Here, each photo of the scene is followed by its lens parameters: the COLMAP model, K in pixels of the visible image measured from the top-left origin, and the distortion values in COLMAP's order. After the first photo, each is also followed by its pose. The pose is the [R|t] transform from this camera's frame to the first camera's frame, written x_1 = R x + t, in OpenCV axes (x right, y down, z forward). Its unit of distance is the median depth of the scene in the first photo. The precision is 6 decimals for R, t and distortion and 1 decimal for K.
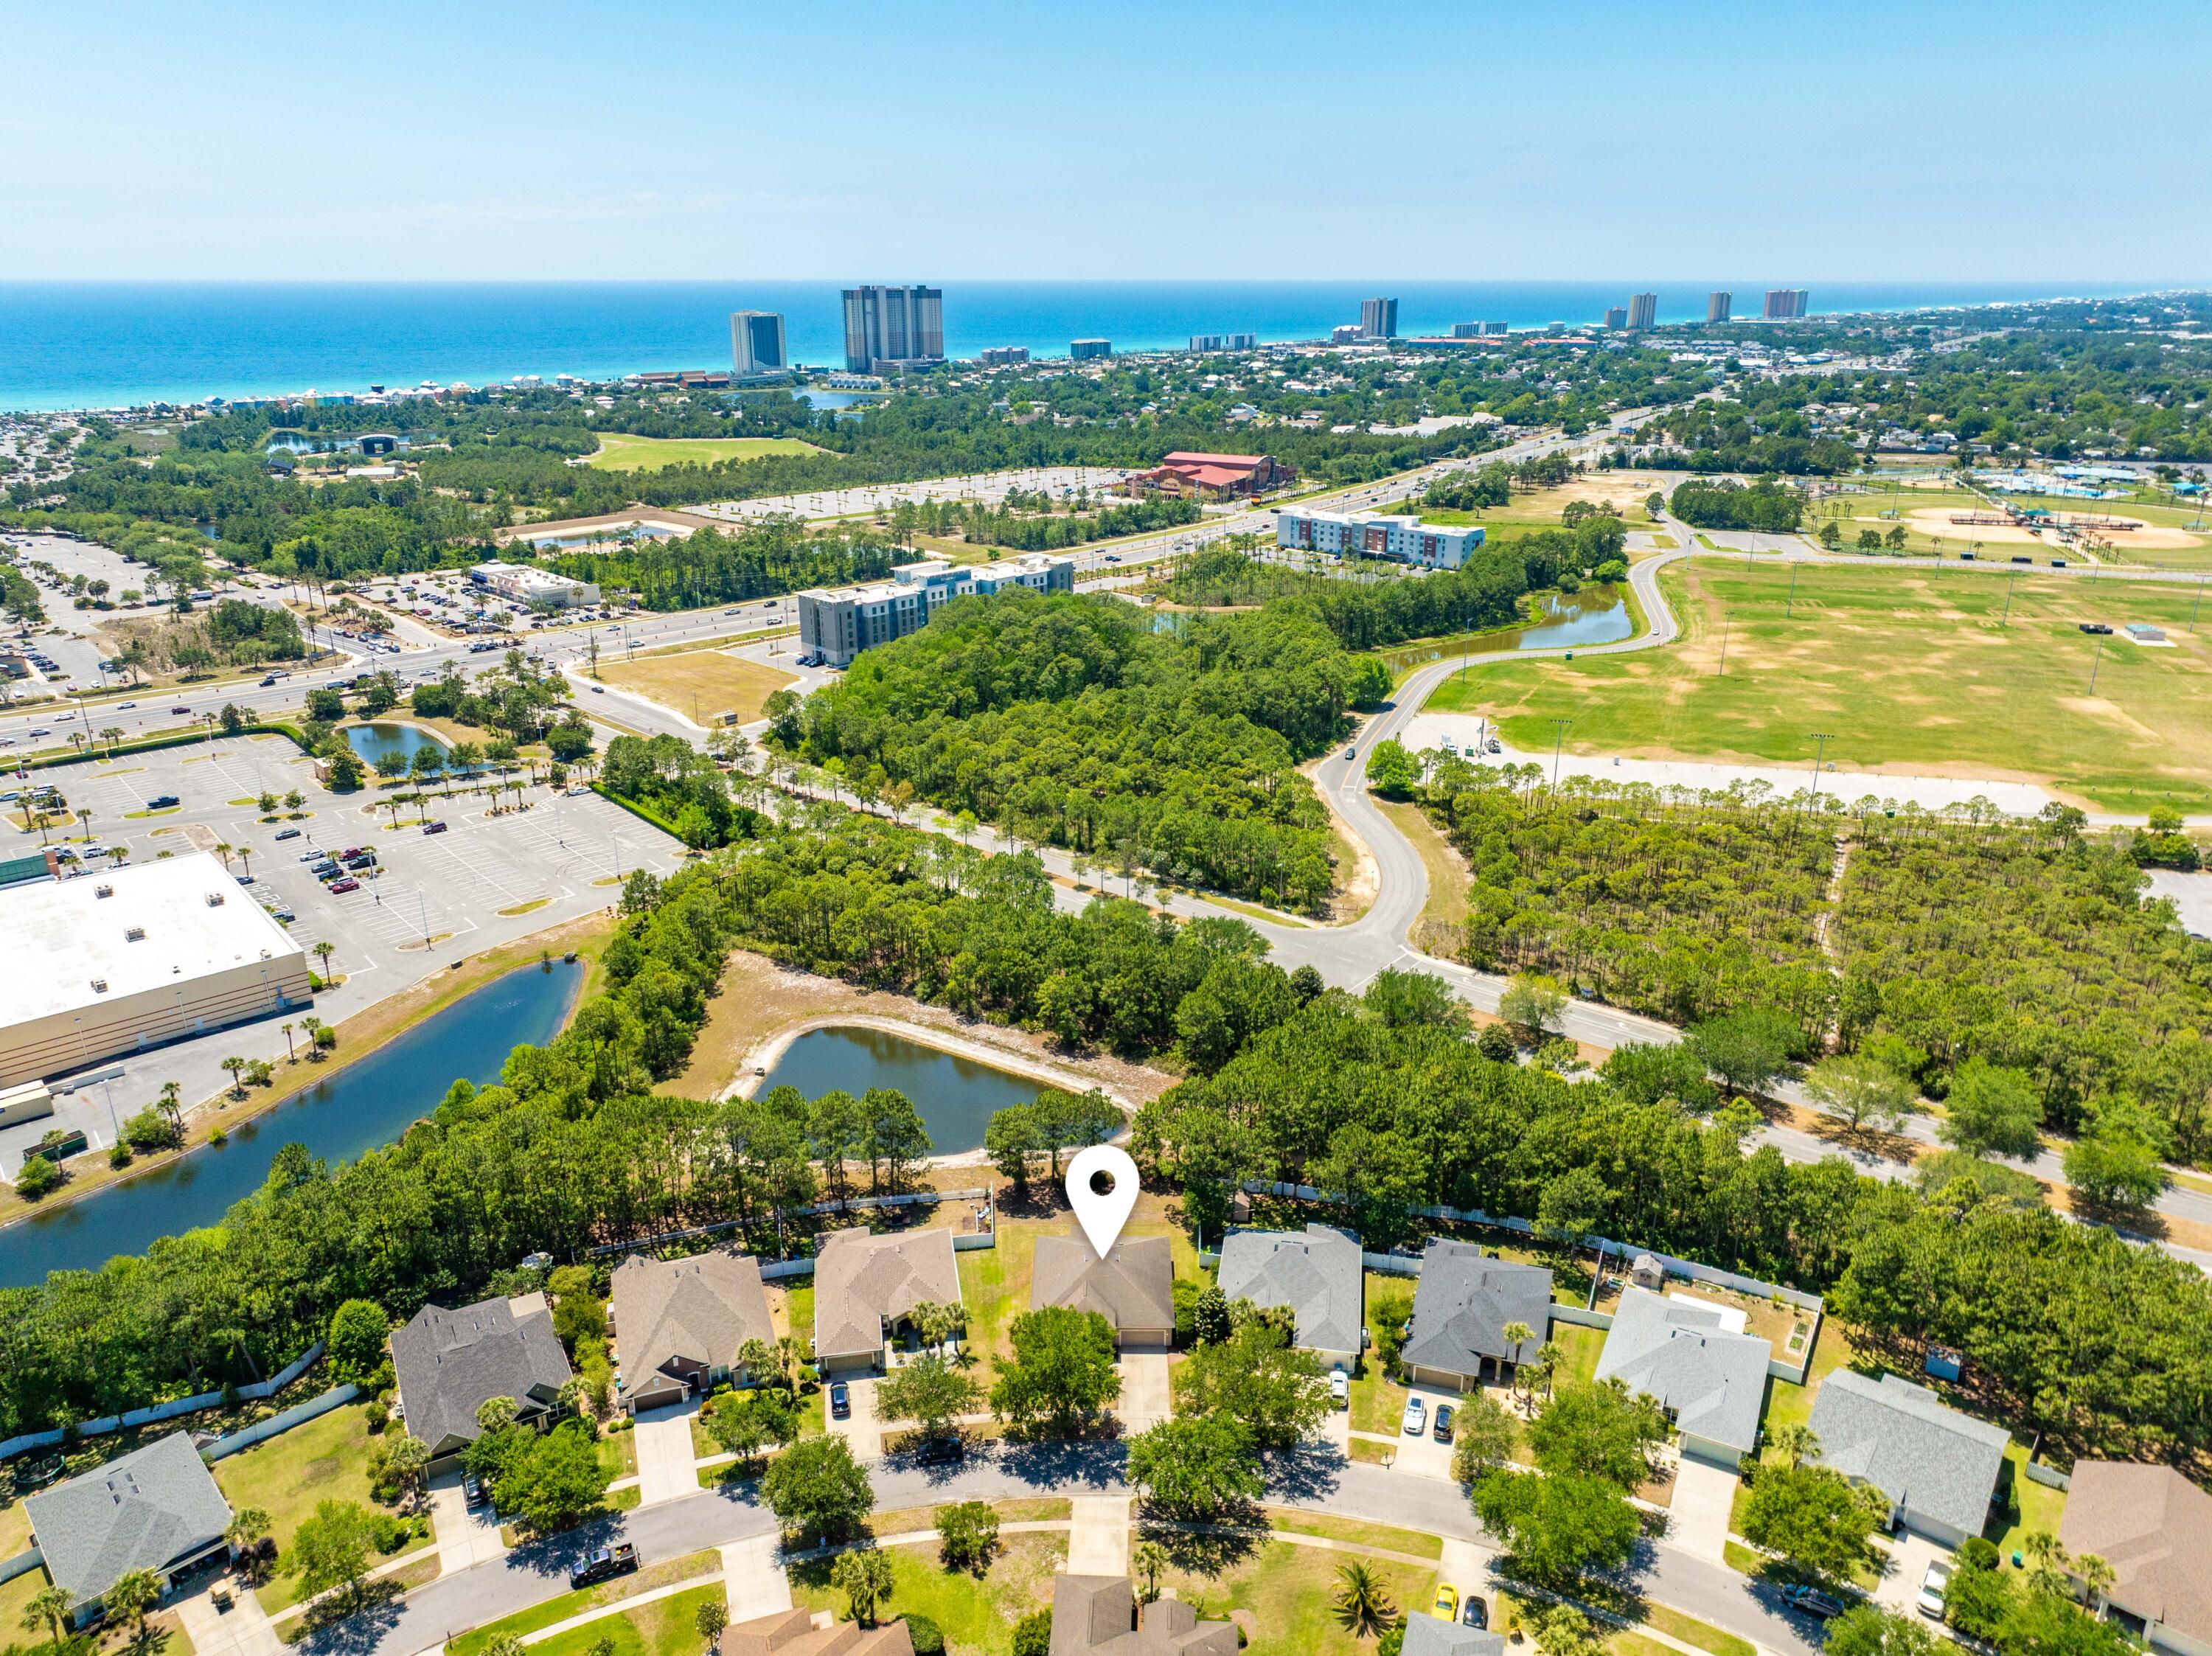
lens RADIAL K [[1551.2, 0, 1106.0], [0, 1551.2, 828.0], [0, 0, 1]] dist [0.021617, -0.038282]
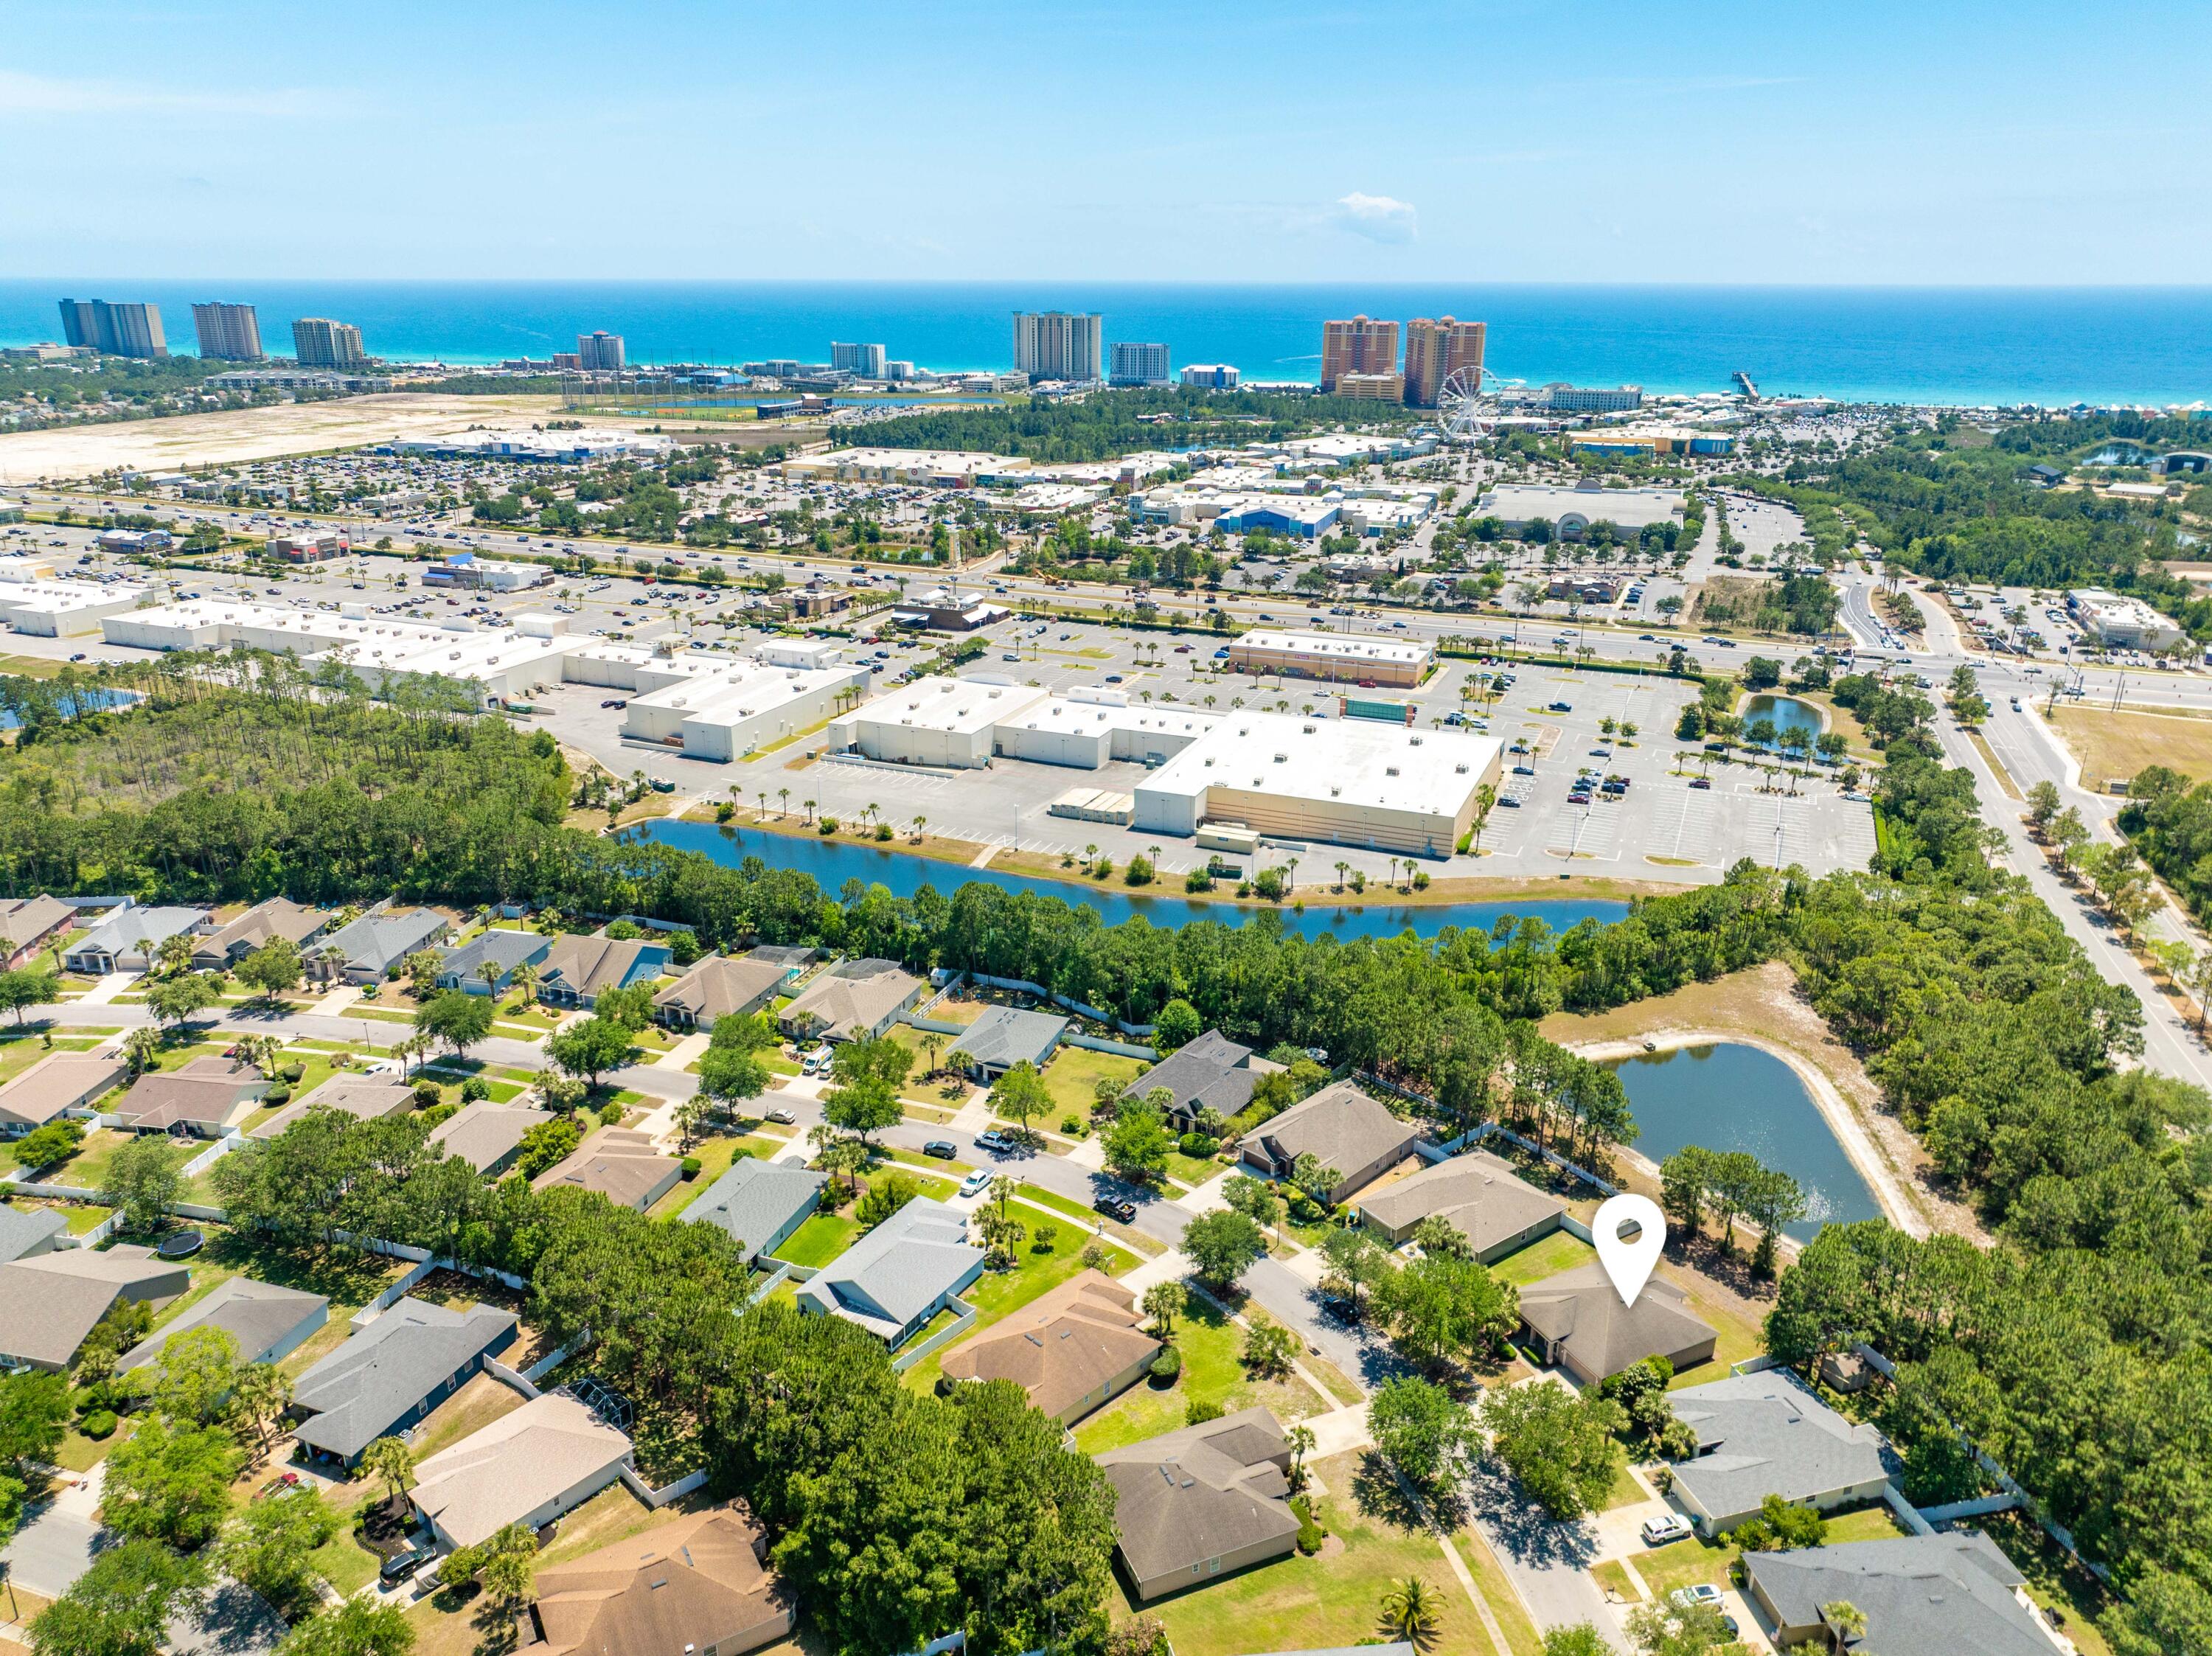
lens RADIAL K [[1556.7, 0, 1106.0], [0, 1556.7, 828.0], [0, 0, 1]] dist [-0.013039, 0.023930]
pose [[0.433418, 0.304191, -0.848302, 0.212915], [-0.306229, 0.935011, 0.178824, -0.025292], [0.847569, 0.182269, 0.498403, 0.068960]]
